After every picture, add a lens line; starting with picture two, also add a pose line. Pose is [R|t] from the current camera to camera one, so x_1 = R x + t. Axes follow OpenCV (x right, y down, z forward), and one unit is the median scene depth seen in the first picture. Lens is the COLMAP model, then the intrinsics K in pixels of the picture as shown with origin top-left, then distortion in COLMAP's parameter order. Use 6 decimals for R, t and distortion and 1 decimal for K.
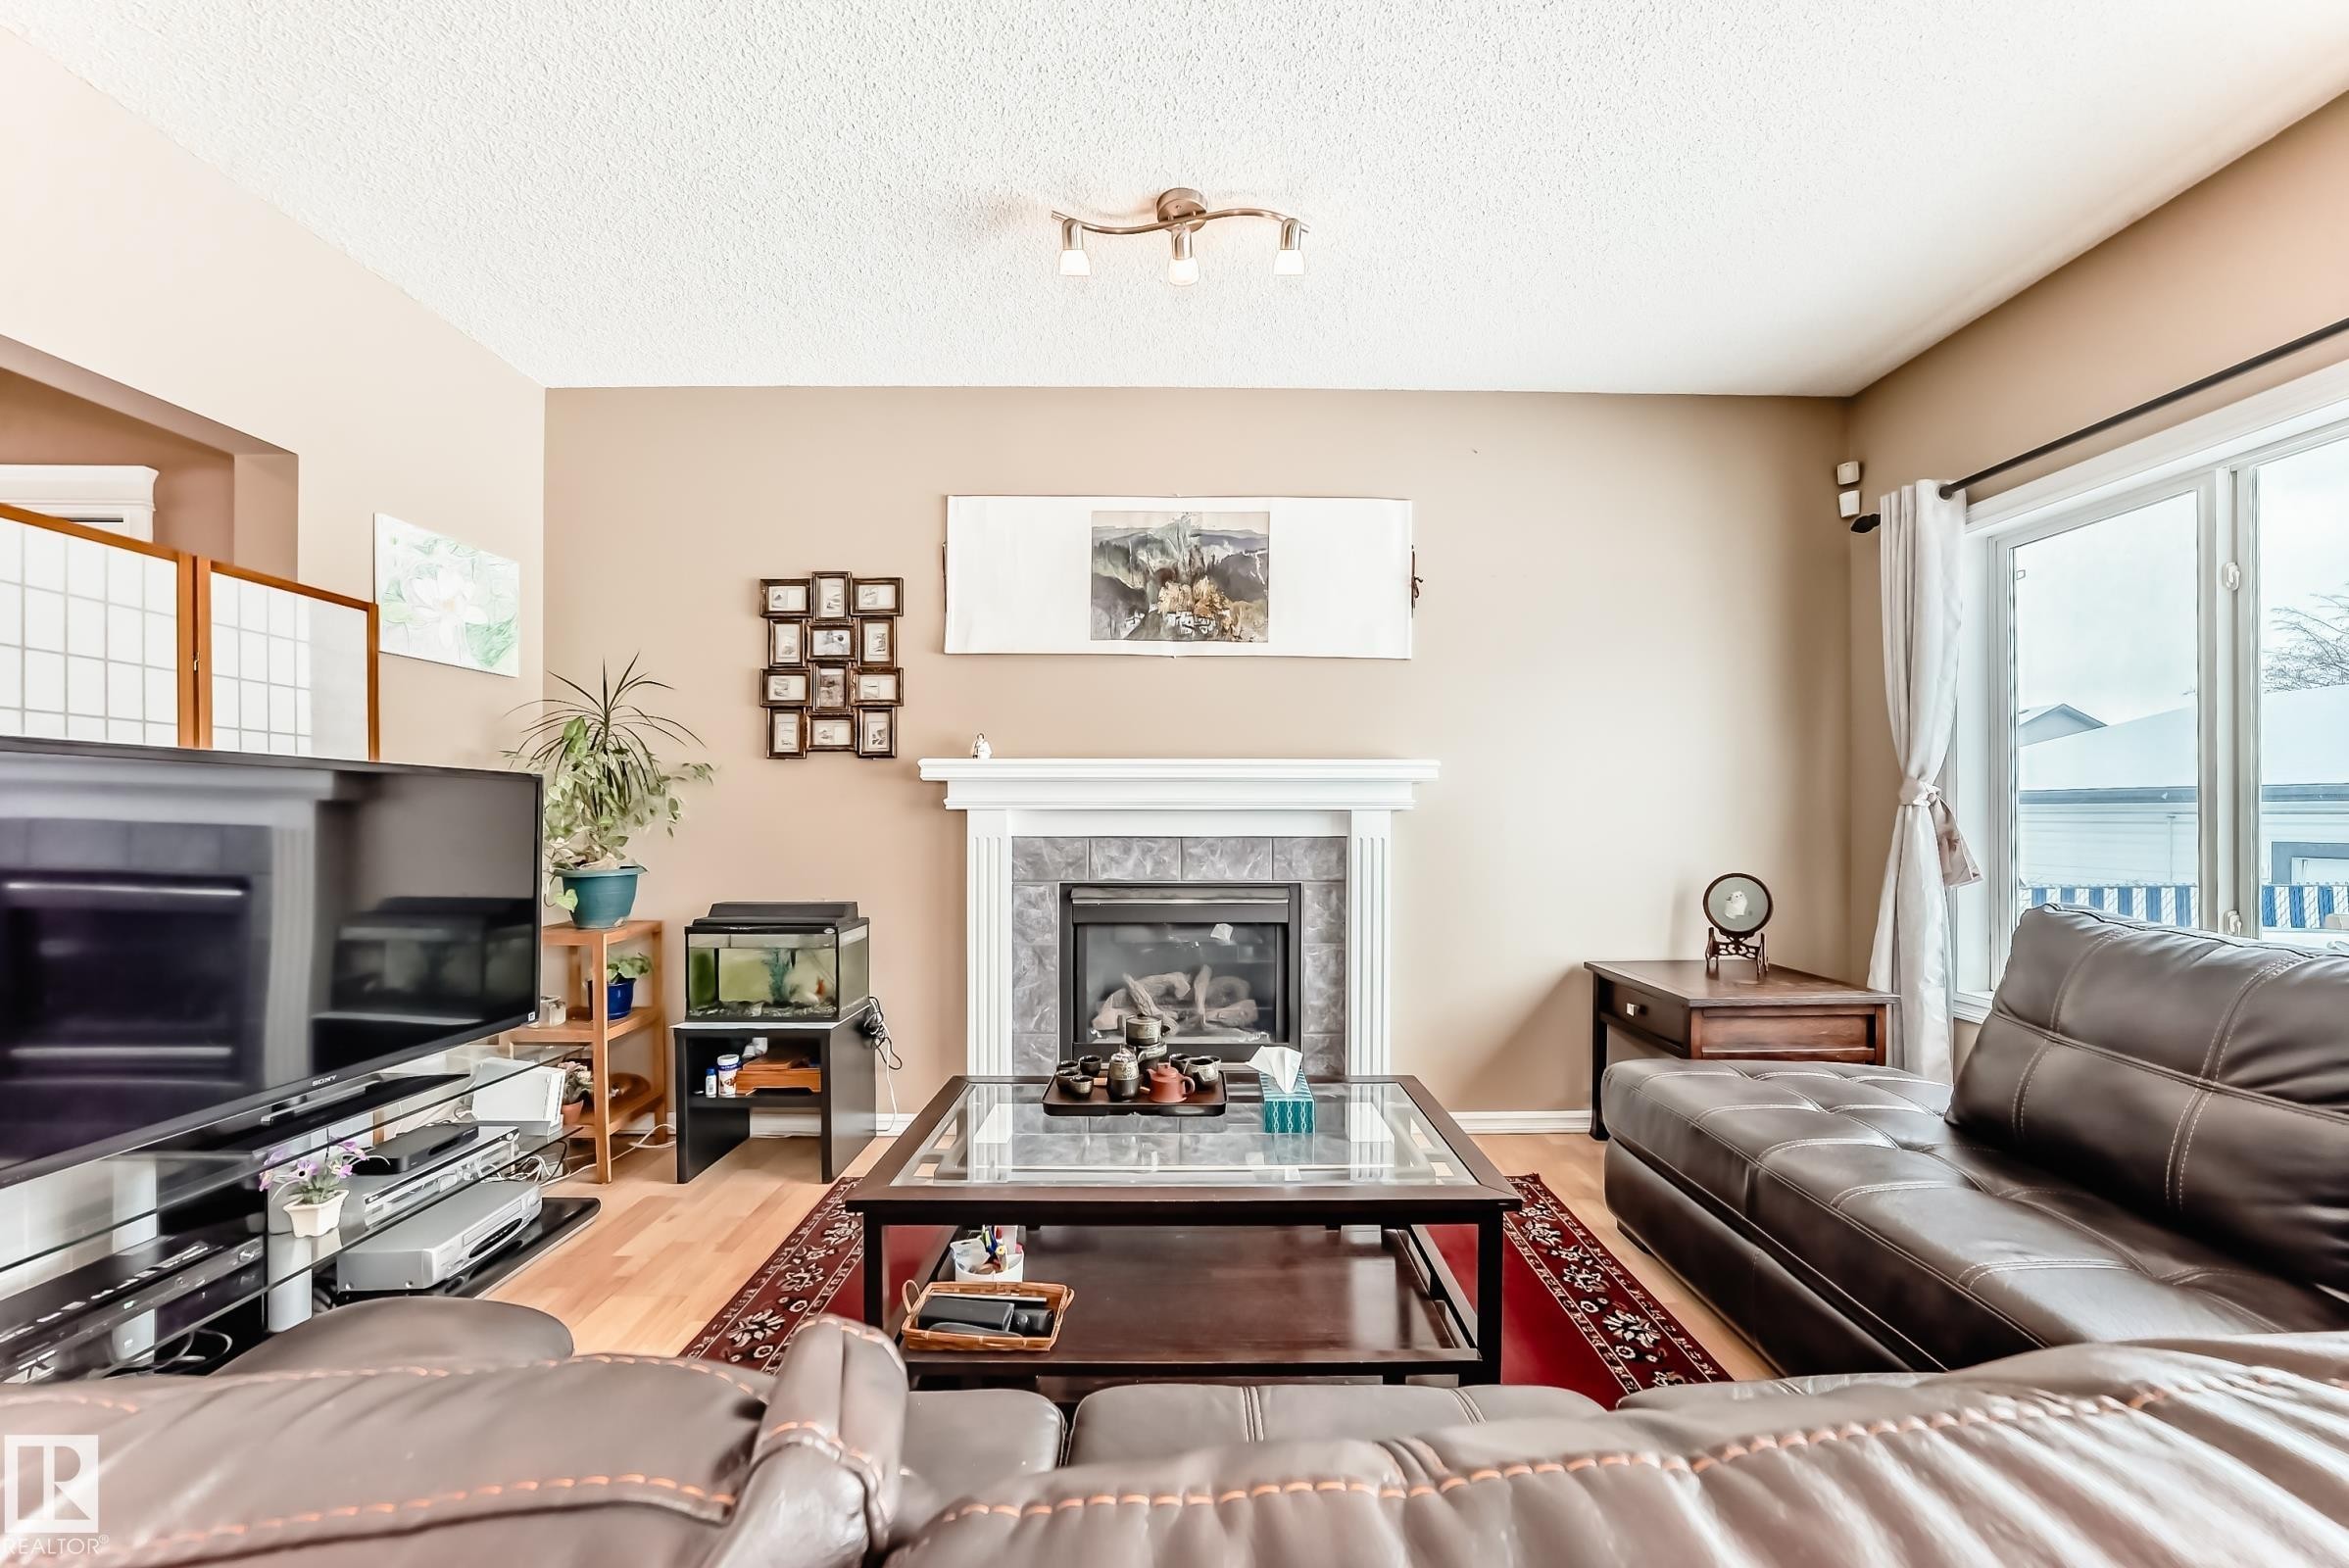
lens RADIAL K [[832.4, 0, 1185.9], [0, 832.4, 812.5], [0, 0, 1]] dist [-0.025264, 0.008736]
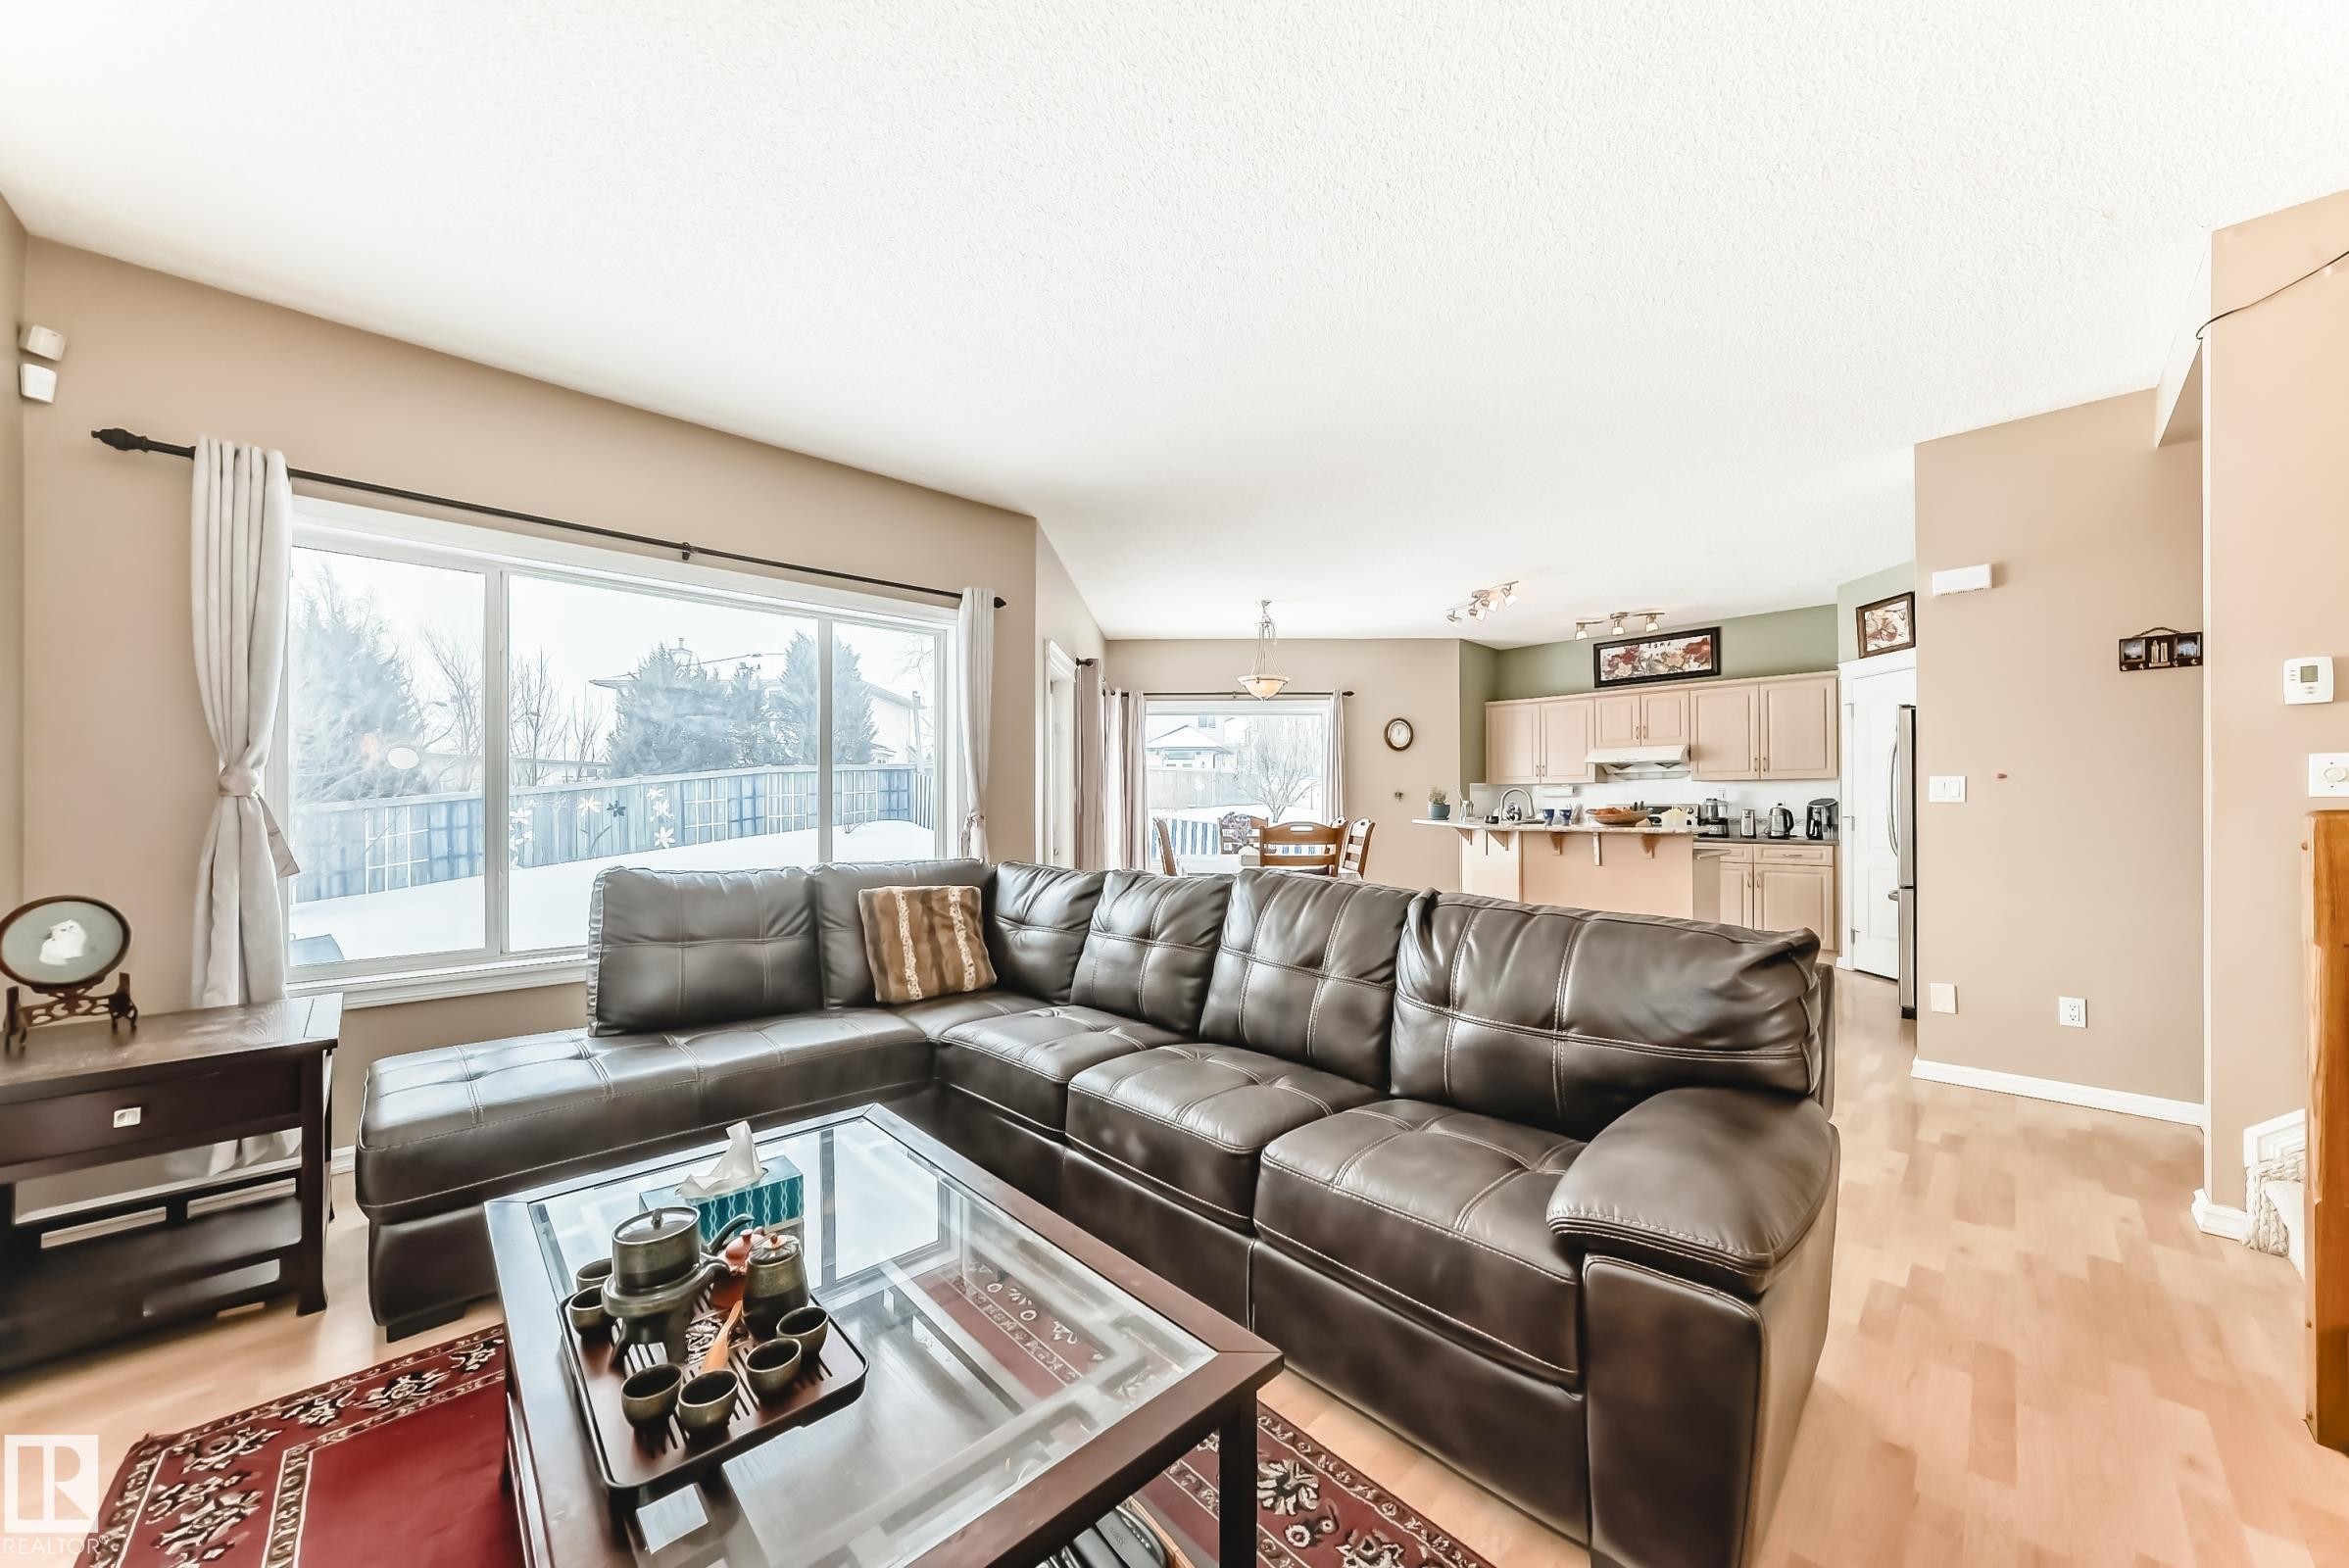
lens RADIAL K [[823.2, 0, 1188.3], [0, 823.2, 794.1], [0, 0, 1]] dist [-0.030260, 0.013633]
pose [[-0.693968, 0.008290, 0.719958, -0.414148], [-0.000827, 0.999924, -0.012311, -0.001253], [-0.720006, -0.009139, -0.693908, 0.747620]]
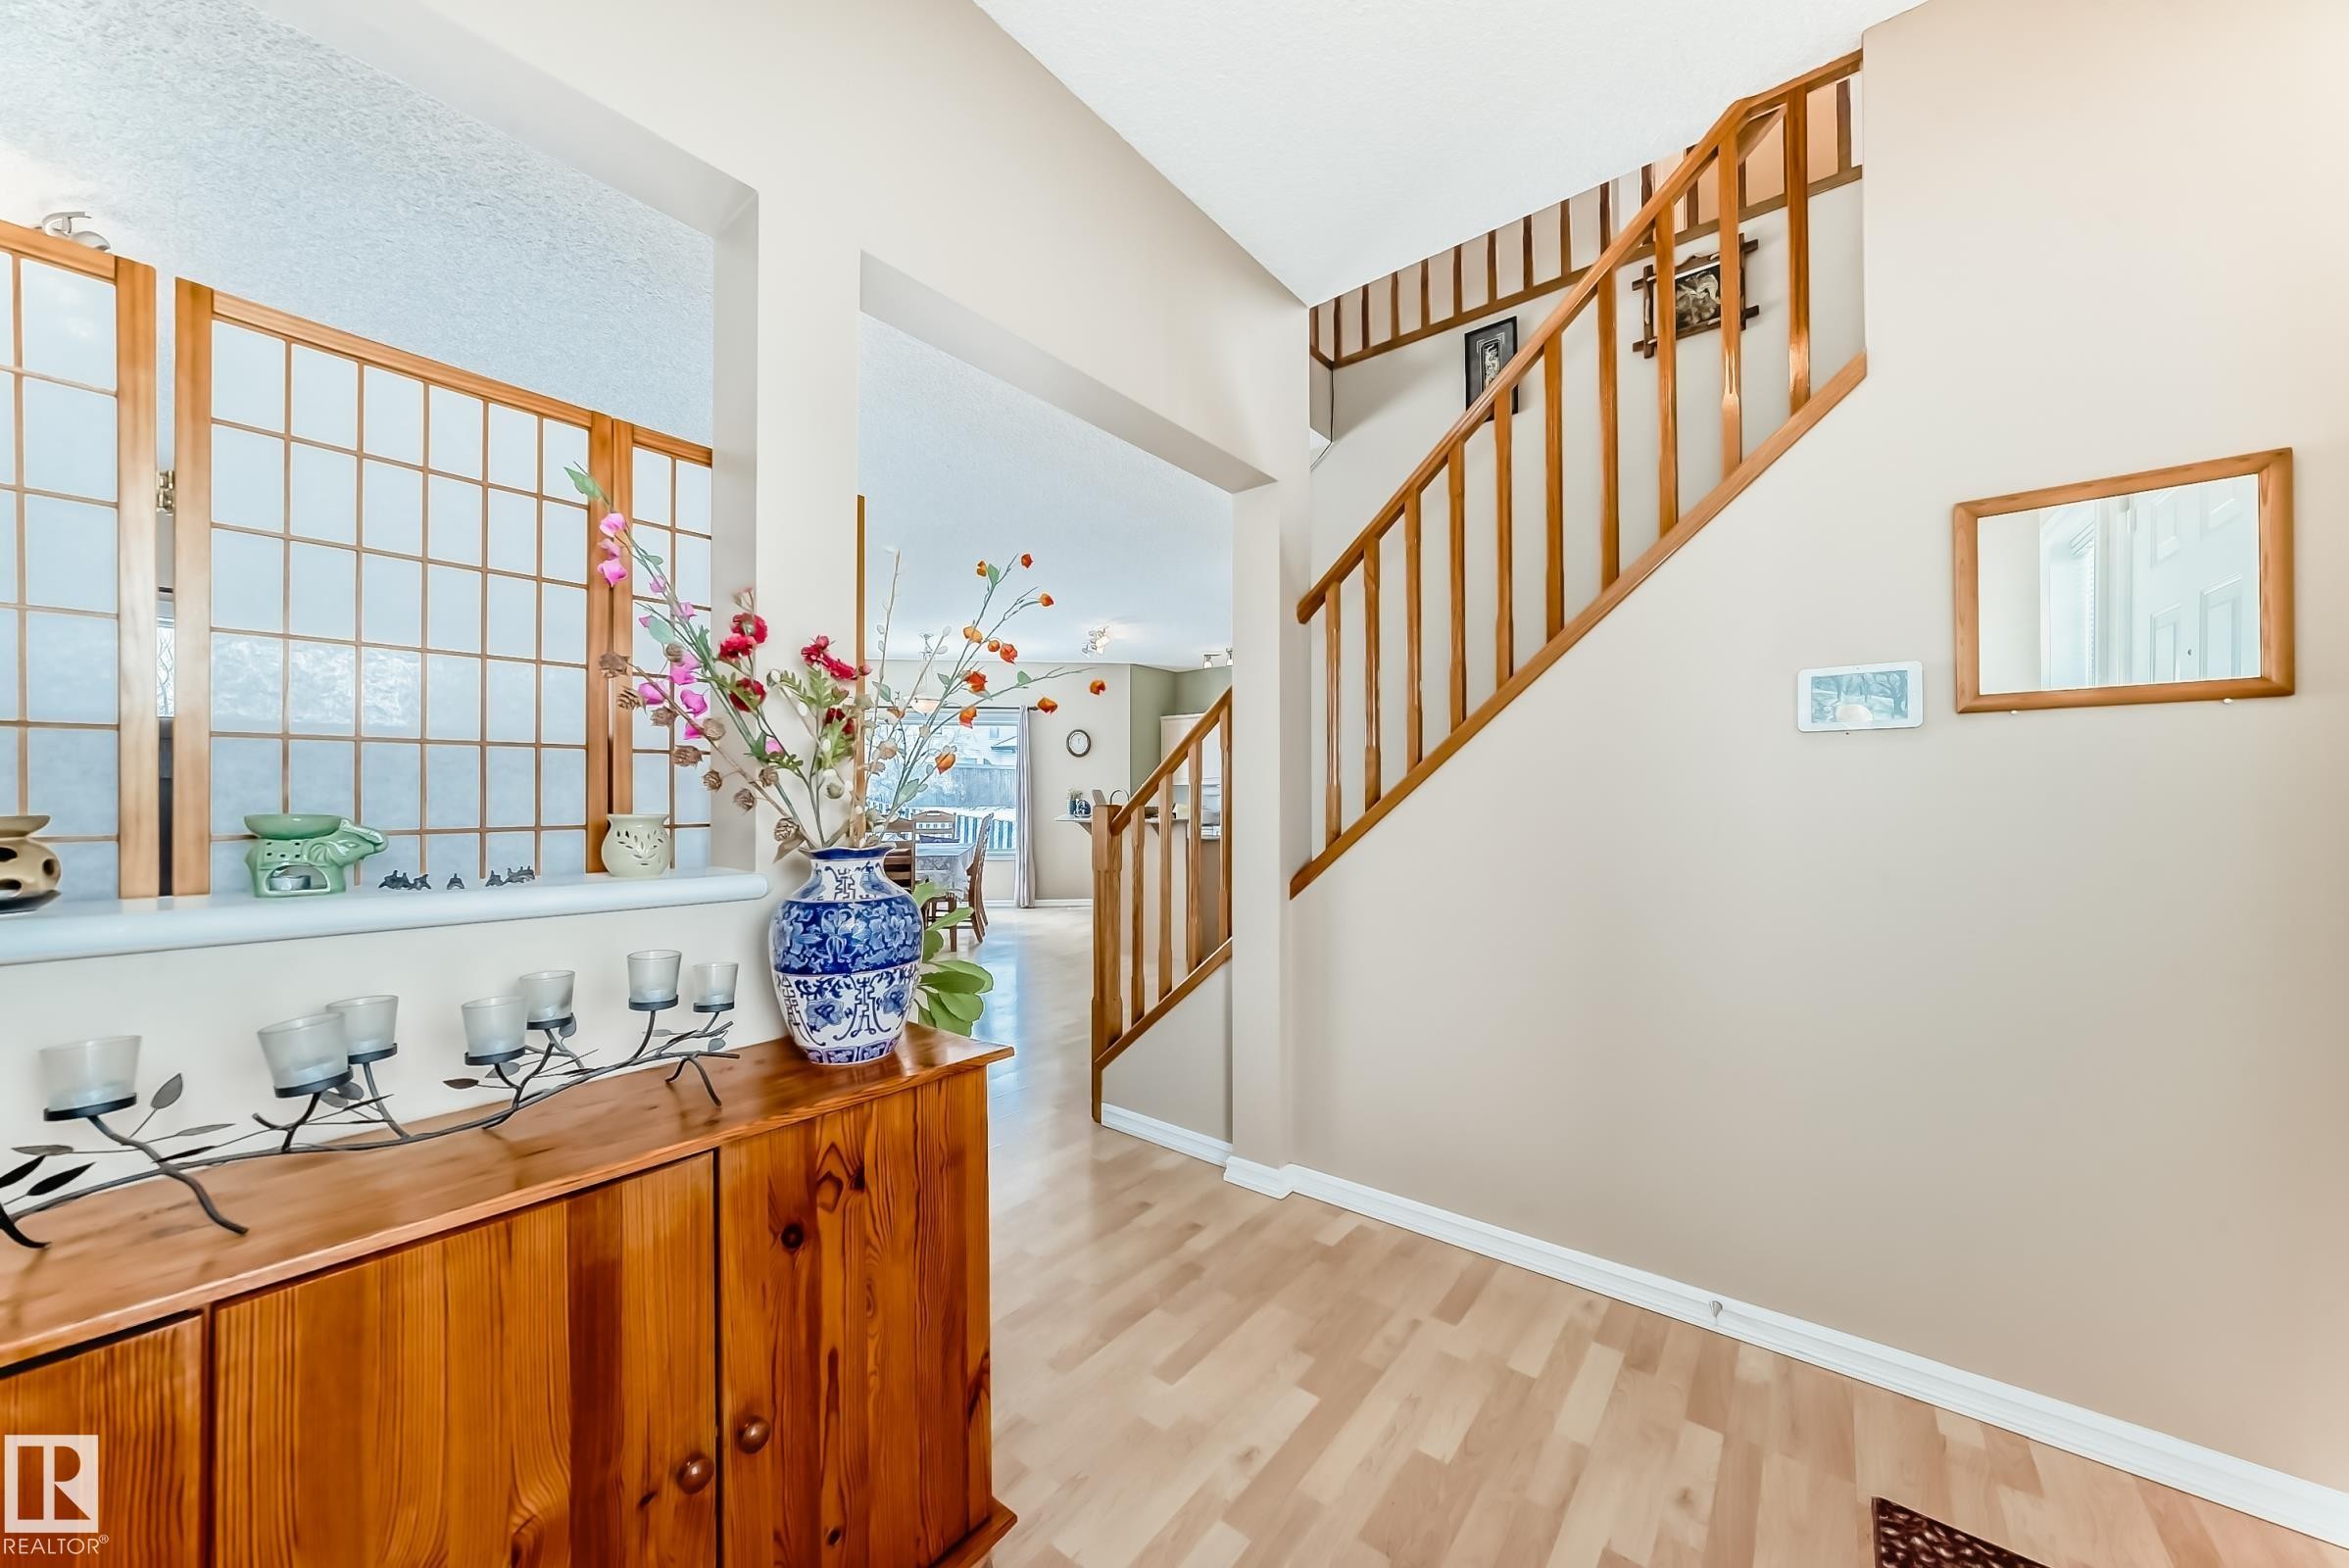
lens RADIAL K [[825.3, 0, 1187.3], [0, 825.3, 803.5], [0, 0, 1]] dist [-0.027381, 0.007486]
pose [[-0.778590, -0.000921, 0.627532, -1.271667], [0.000282, 0.999998, 0.001818, -0.000975], [-0.627532, 0.001592, -0.778589, 0.634658]]
